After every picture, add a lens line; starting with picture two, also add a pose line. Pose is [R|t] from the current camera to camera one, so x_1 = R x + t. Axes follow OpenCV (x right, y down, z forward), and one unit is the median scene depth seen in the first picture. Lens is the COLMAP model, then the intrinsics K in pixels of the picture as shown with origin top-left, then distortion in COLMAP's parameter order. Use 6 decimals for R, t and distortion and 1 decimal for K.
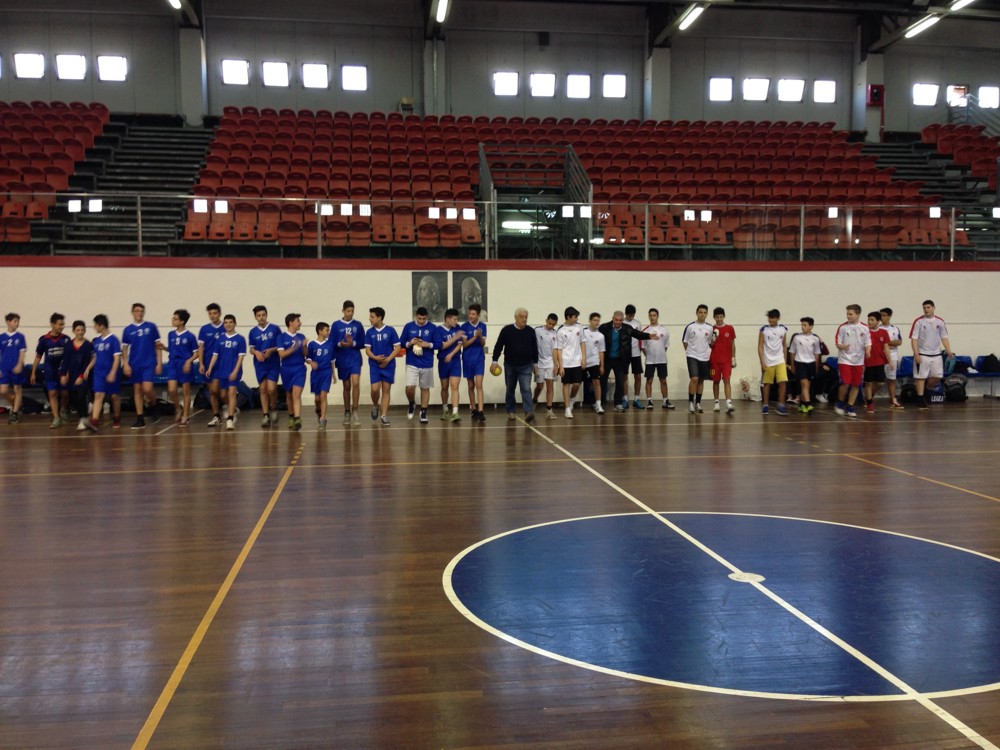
lens RADIAL K [[907.7, 0, 507.2], [0, 907.7, 367.4], [0, 0, 1]] dist [0.086508, -0.102857]
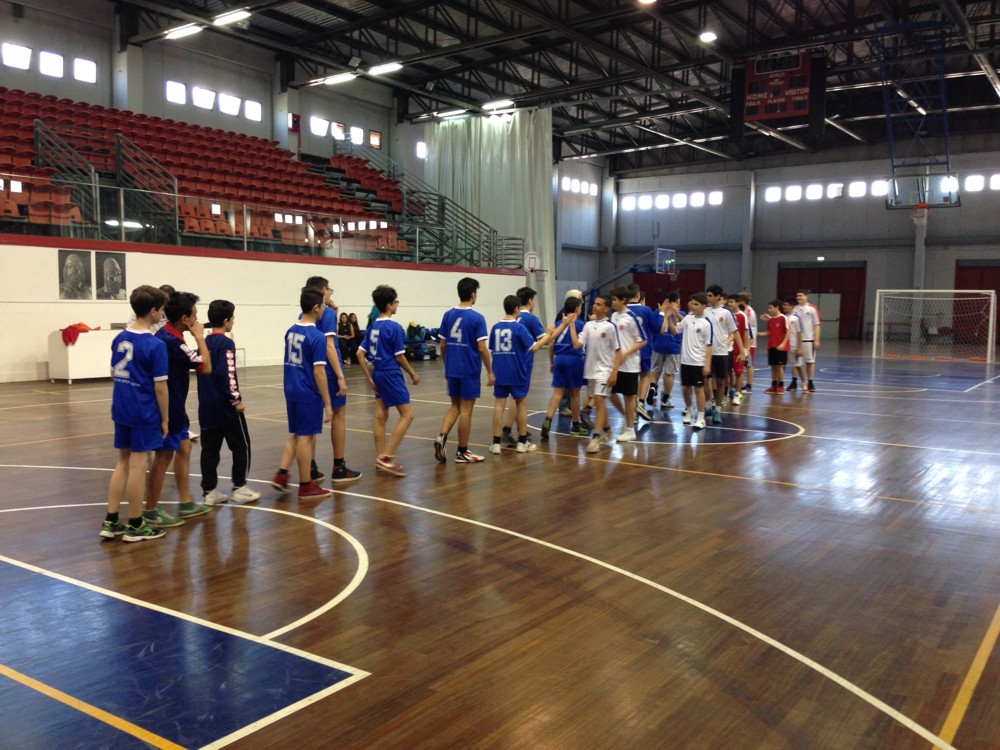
lens RADIAL K [[907.7, 0, 494.8], [0, 907.7, 370.7], [0, 0, 1]] dist [0.086508, -0.102857]
pose [[0.663334, -0.043545, 0.747056, -0.398862], [0.023147, 0.999022, 0.037678, 0.002122], [-0.747966, -0.007701, 0.663693, -0.038420]]
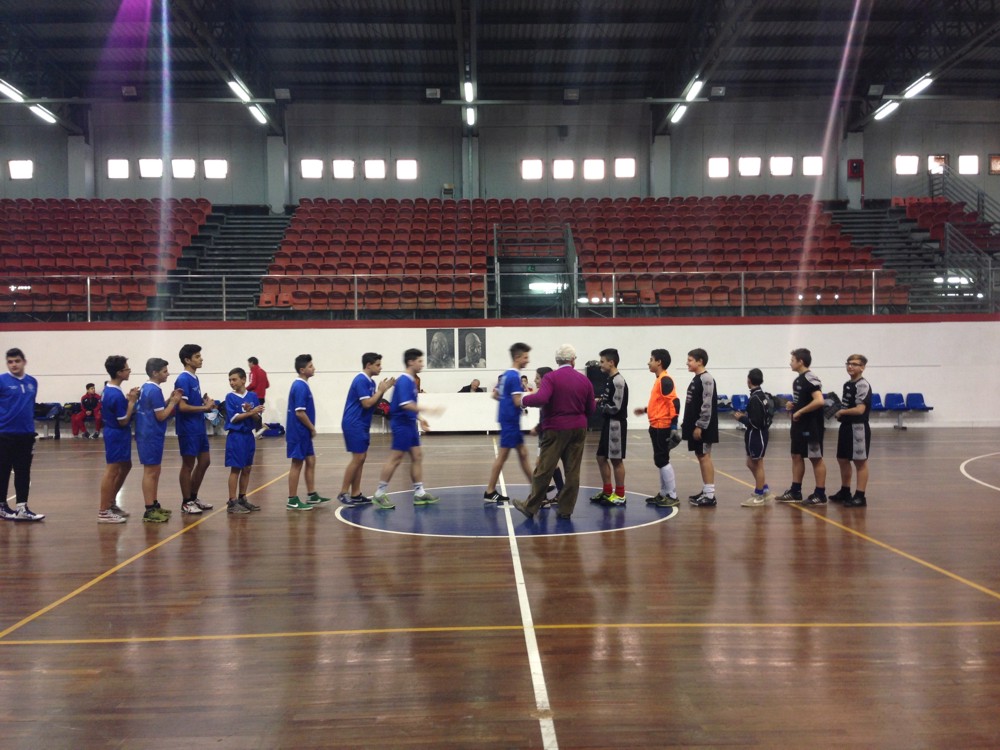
lens RADIAL K [[907.7, 0, 507.0], [0, 907.7, 374.6], [0, 0, 1]] dist [0.086508, -0.102857]
pose [[0.992992, -0.008639, -0.117865, 0.111895], [0.002516, 0.998644, -0.051997, 0.017766], [0.118154, 0.051336, 0.991667, -0.174296]]
